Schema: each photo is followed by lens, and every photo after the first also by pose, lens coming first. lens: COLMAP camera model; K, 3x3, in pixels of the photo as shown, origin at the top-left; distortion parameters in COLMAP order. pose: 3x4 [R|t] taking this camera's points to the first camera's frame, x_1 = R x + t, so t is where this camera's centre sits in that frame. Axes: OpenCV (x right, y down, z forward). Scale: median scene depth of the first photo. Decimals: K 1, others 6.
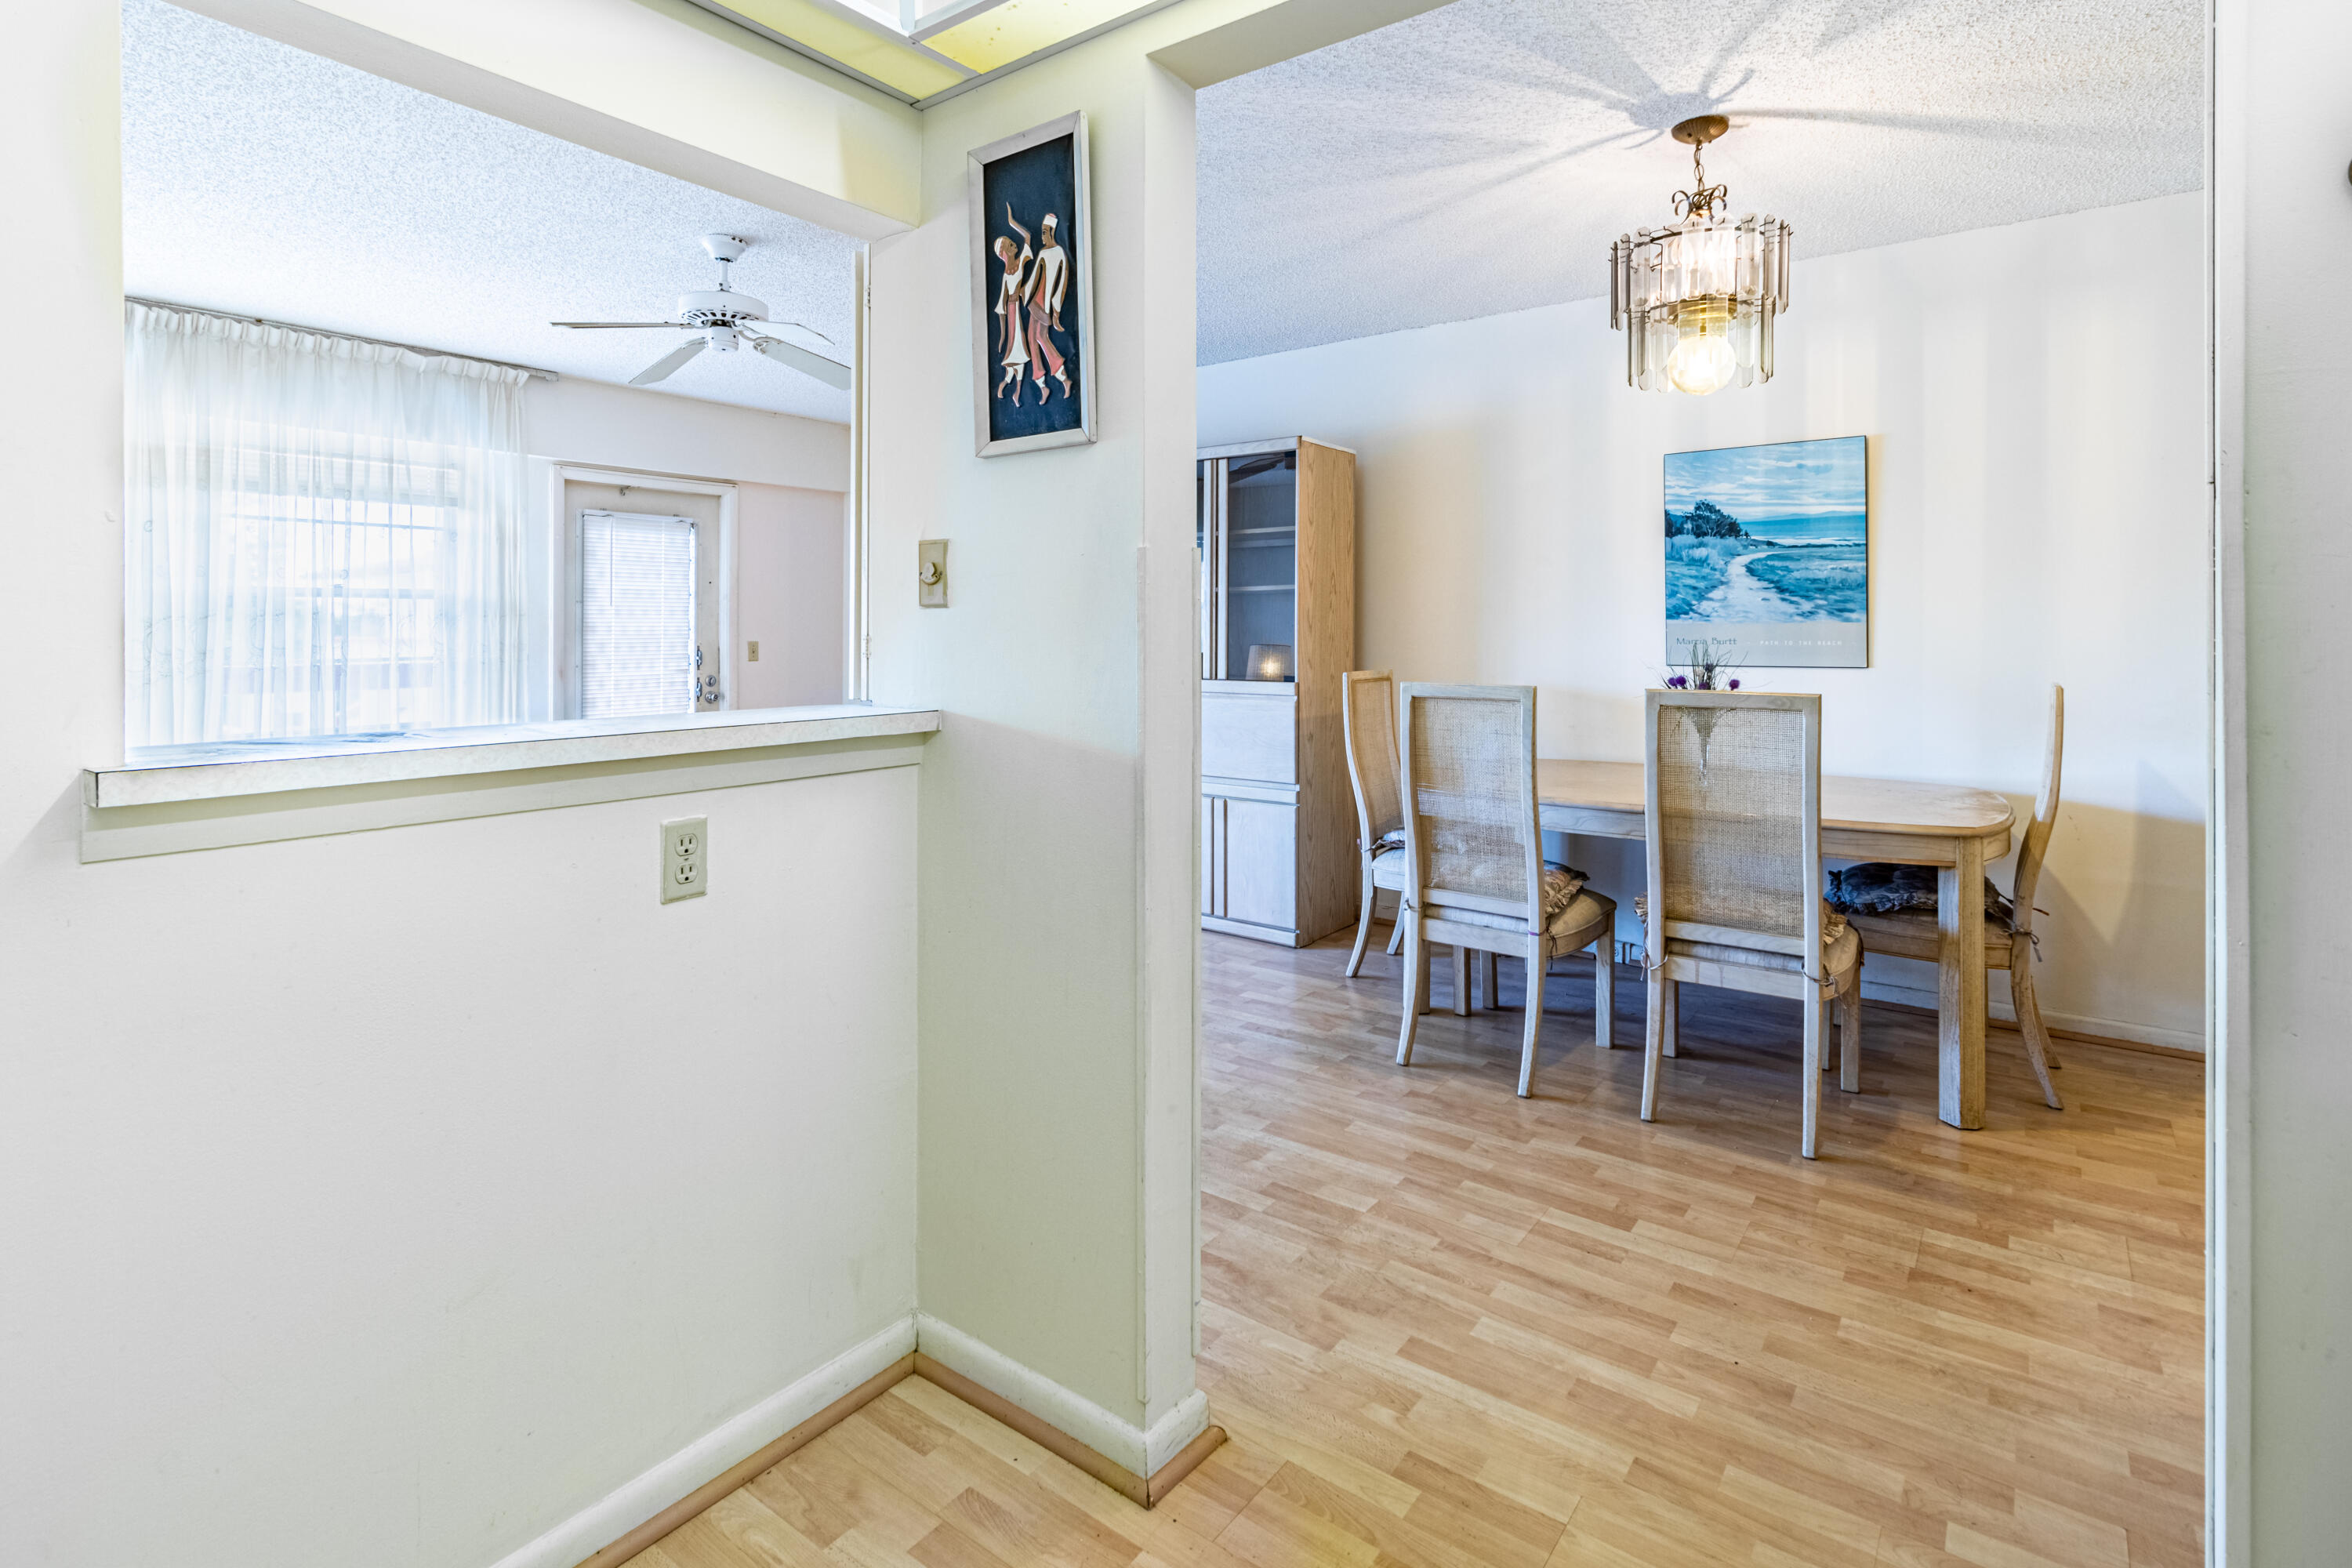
lens RADIAL K [[1124.3, 0, 1166.1], [0, 1124.3, 629.8], [0, 0, 1]] dist [0.003237, -0.000365]
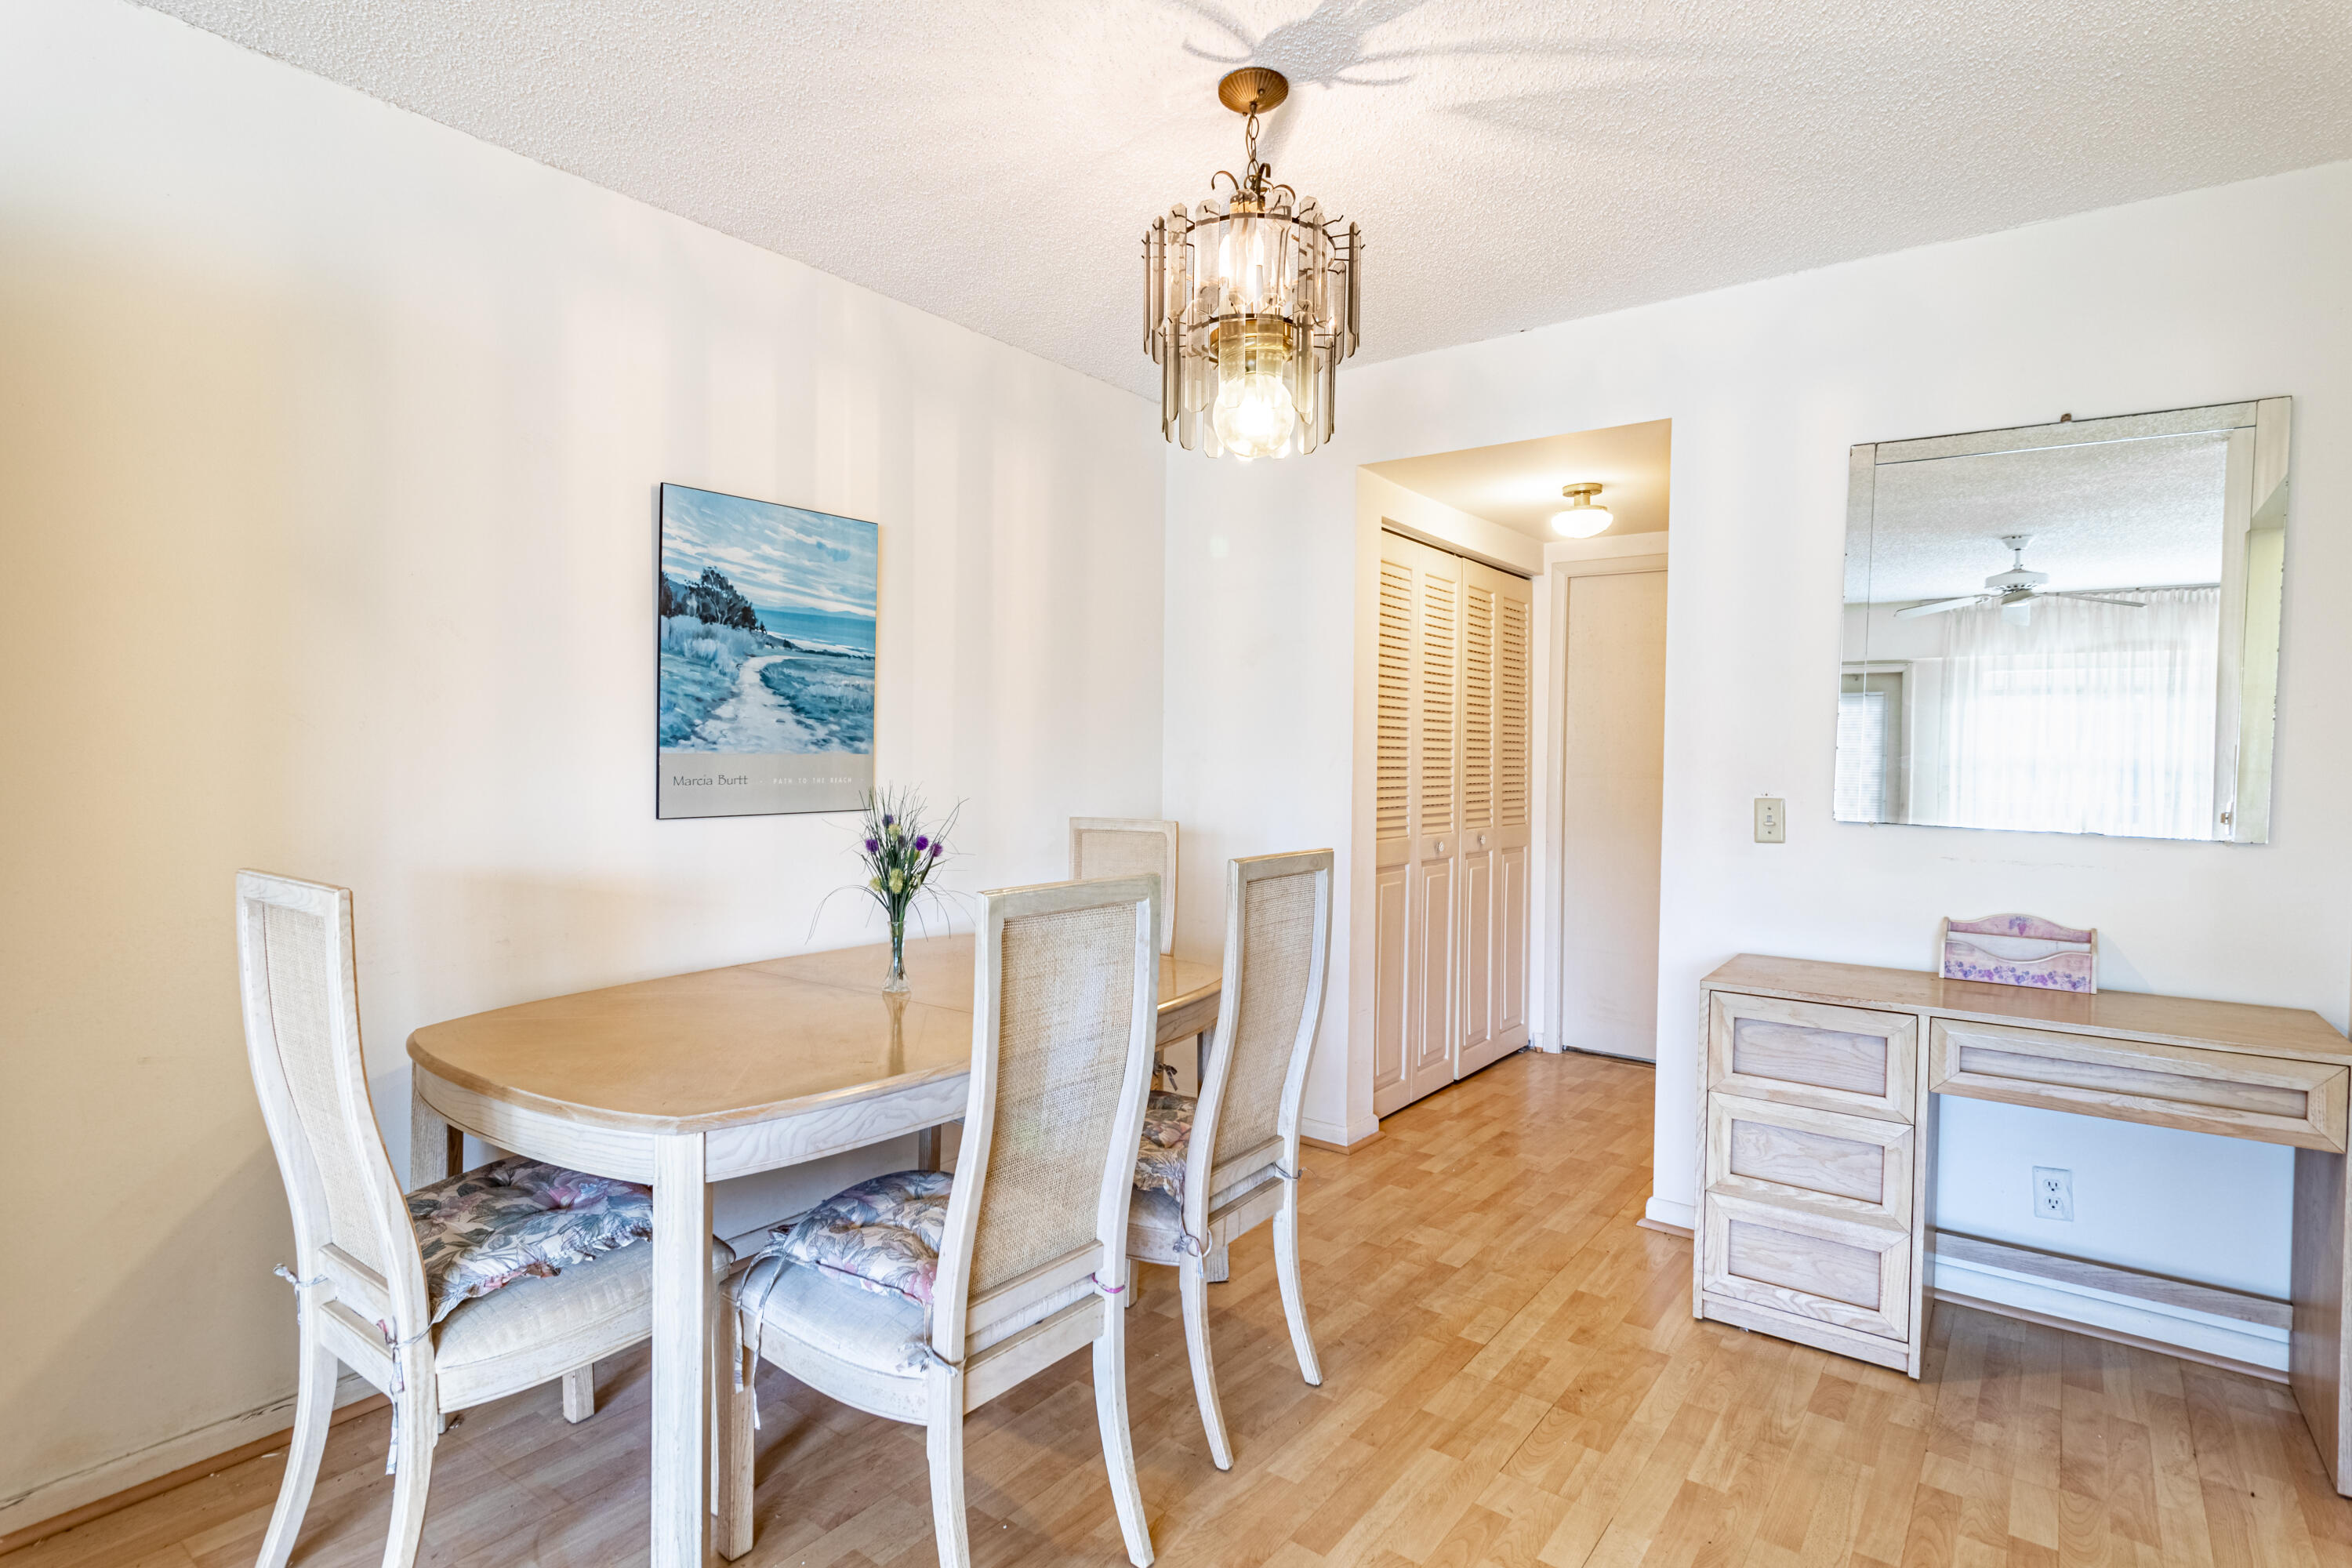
lens RADIAL K [[1199.8, 0, 1144.8], [0, 1199.8, 783.9], [0, 0, 1]] dist [0.003180, 0.000088]
pose [[0.028468, -0.025899, 0.999259, -0.237639], [-0.011197, 0.999593, 0.026227, -0.010031], [-0.999532, -0.011936, 0.028166, 0.771944]]
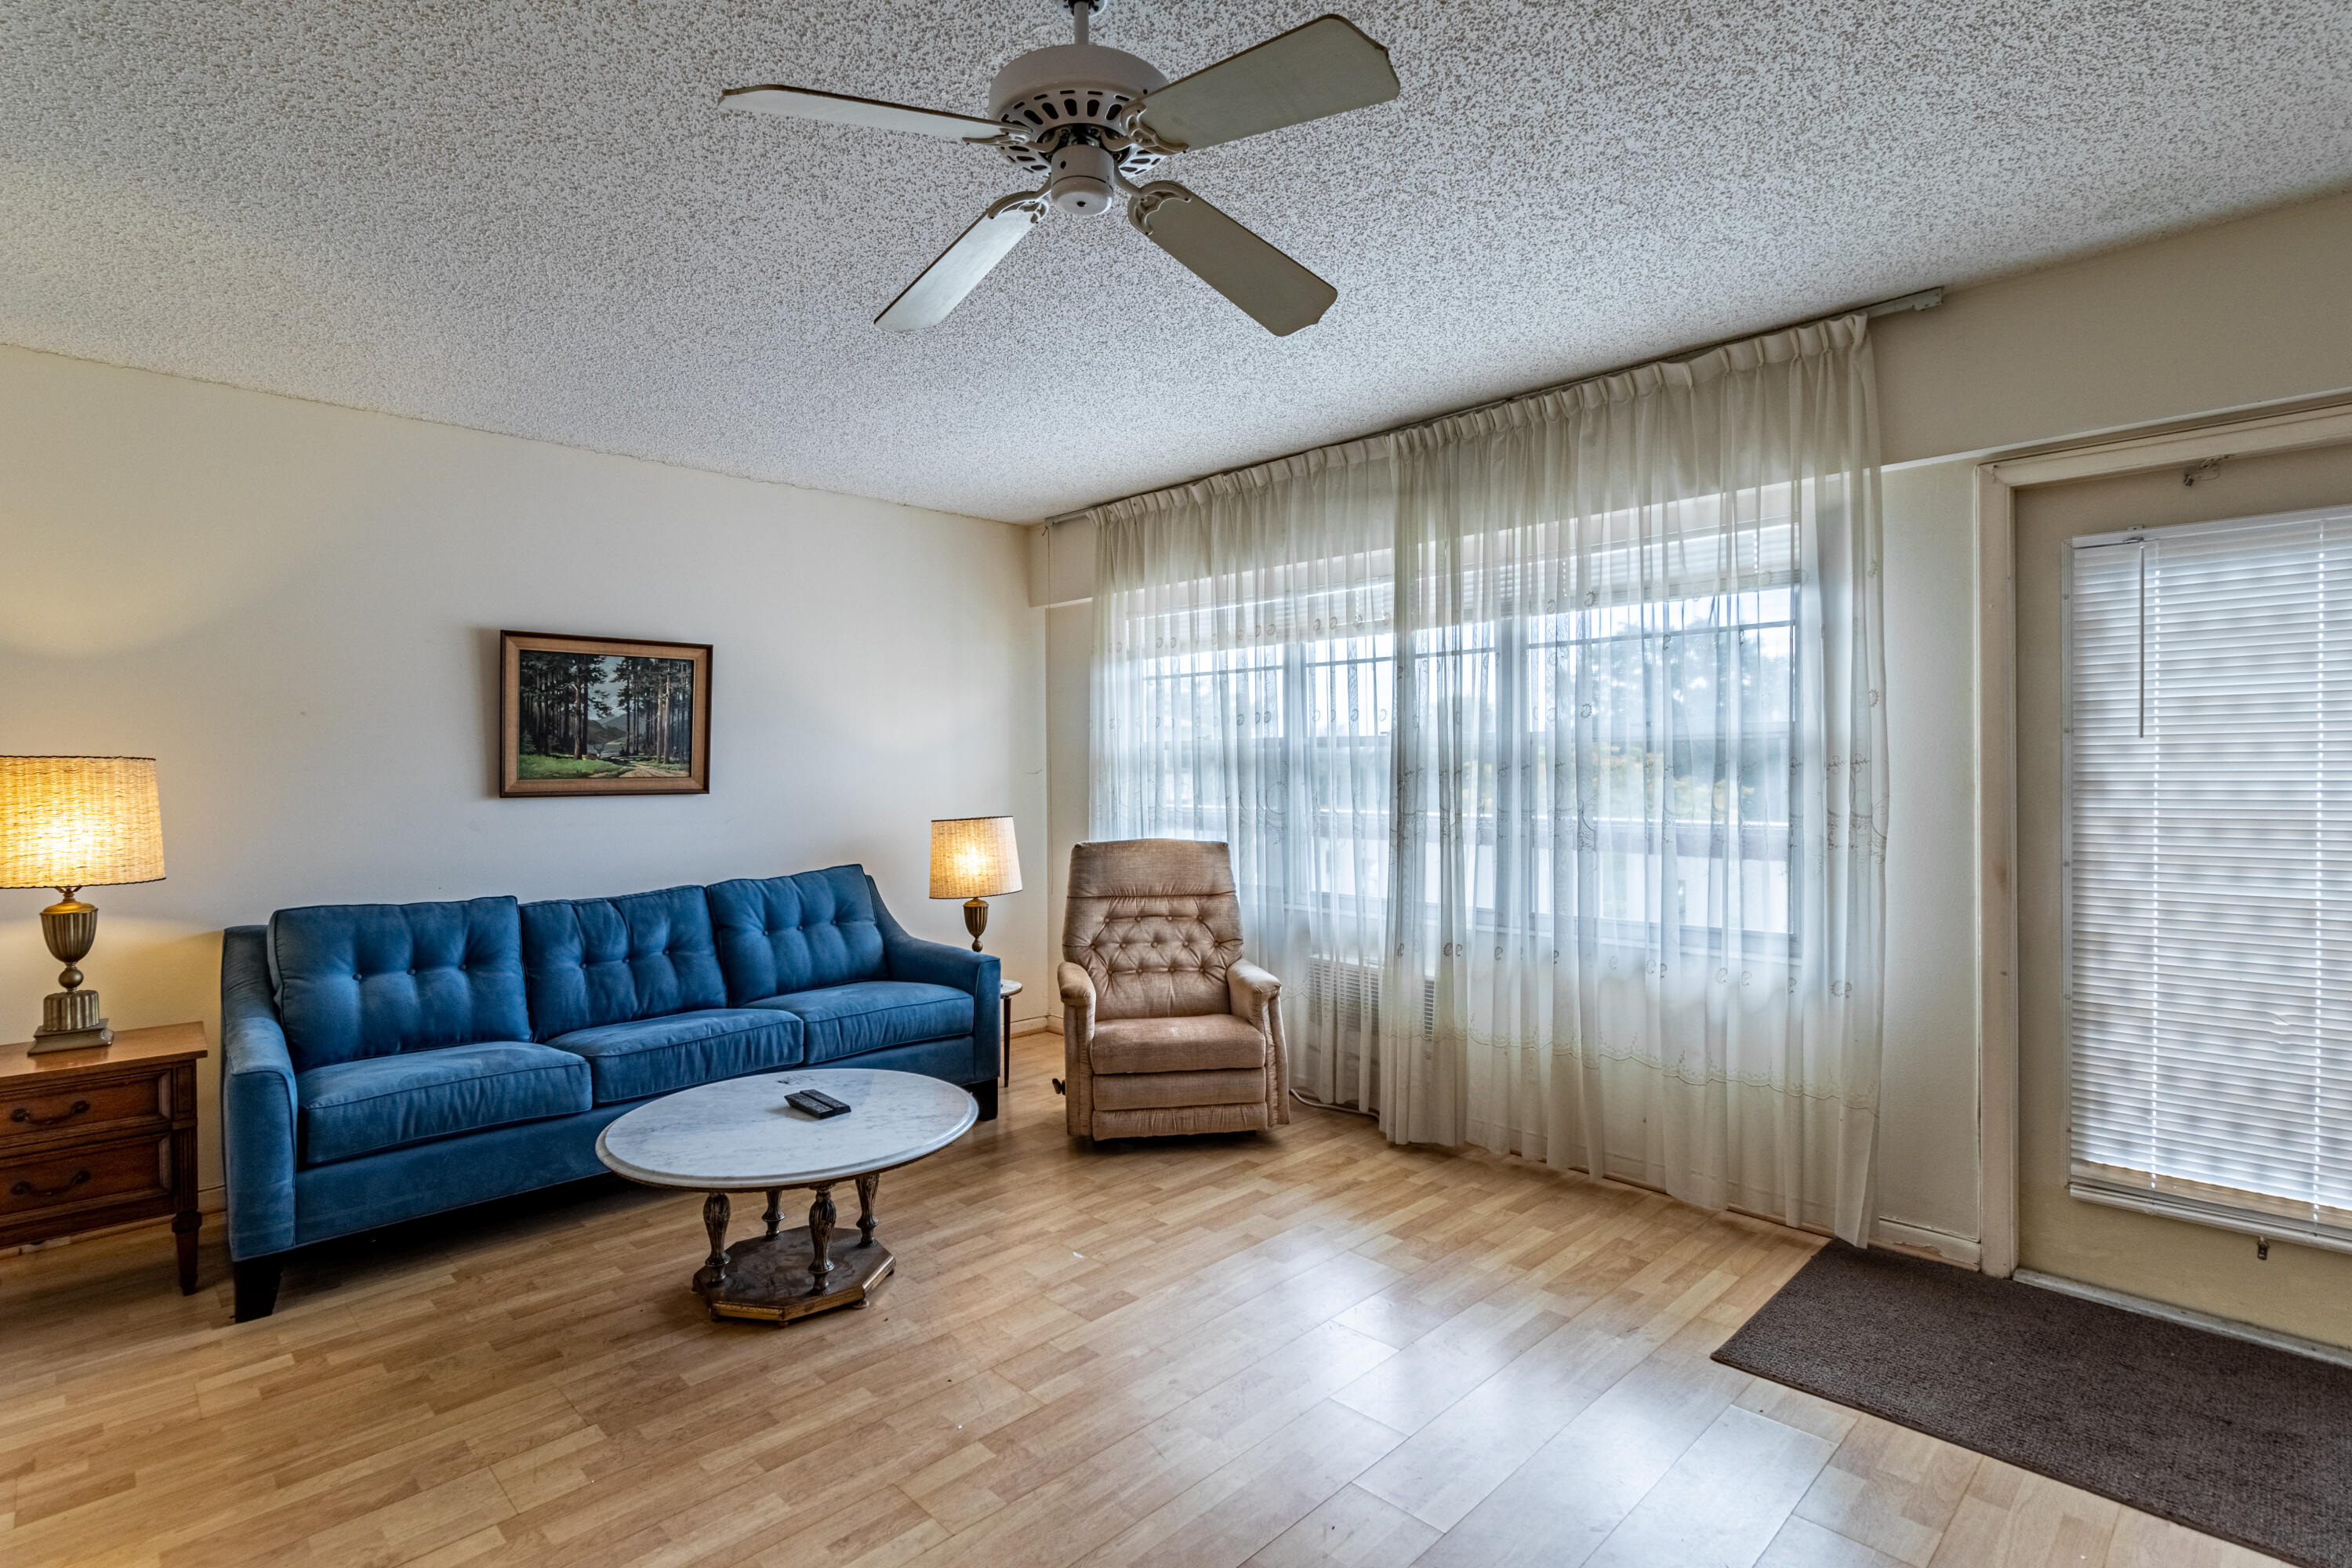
lens RADIAL K [[1153.5, 0, 1150.0], [0, 1153.5, 774.2], [0, 0, 1]] dist [0.002656, 0.001902]
pose [[-0.167808, 0.010239, -0.985766, 0.054421], [0.009011, 0.999920, 0.008852, -0.021266], [0.985778, -0.007397, -0.167887, 1.024659]]
